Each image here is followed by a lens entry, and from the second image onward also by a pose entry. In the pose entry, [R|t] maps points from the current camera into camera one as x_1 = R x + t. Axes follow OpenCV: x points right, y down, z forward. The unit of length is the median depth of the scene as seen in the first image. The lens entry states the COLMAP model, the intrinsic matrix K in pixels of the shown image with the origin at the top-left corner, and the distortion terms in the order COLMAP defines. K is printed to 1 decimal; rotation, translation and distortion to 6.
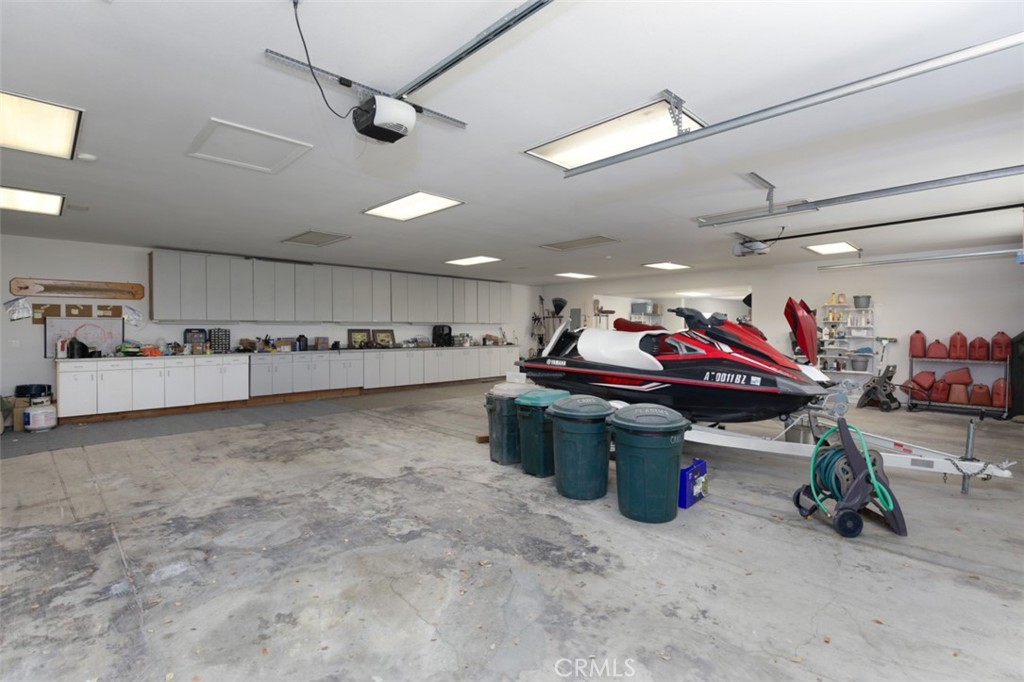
lens RADIAL K [[471.8, 0, 512.0], [0, 471.8, 341.0], [0, 0, 1]] dist [0.000411, 0.000222]
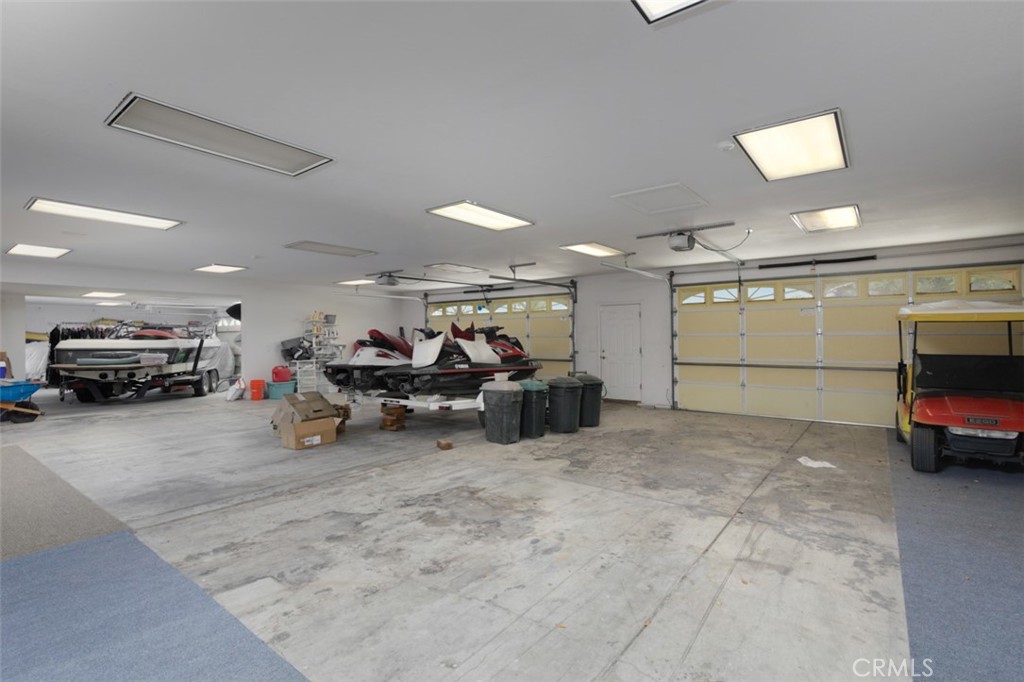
lens RADIAL K [[471.8, 0, 512.0], [0, 471.8, 341.0], [0, 0, 1]] dist [0.000411, 0.000222]
pose [[-0.117345, -0.007484, 0.993063, -1.630015], [0.024244, 0.999652, 0.010399, -0.044651], [-0.992795, 0.025296, -0.117123, 1.416536]]
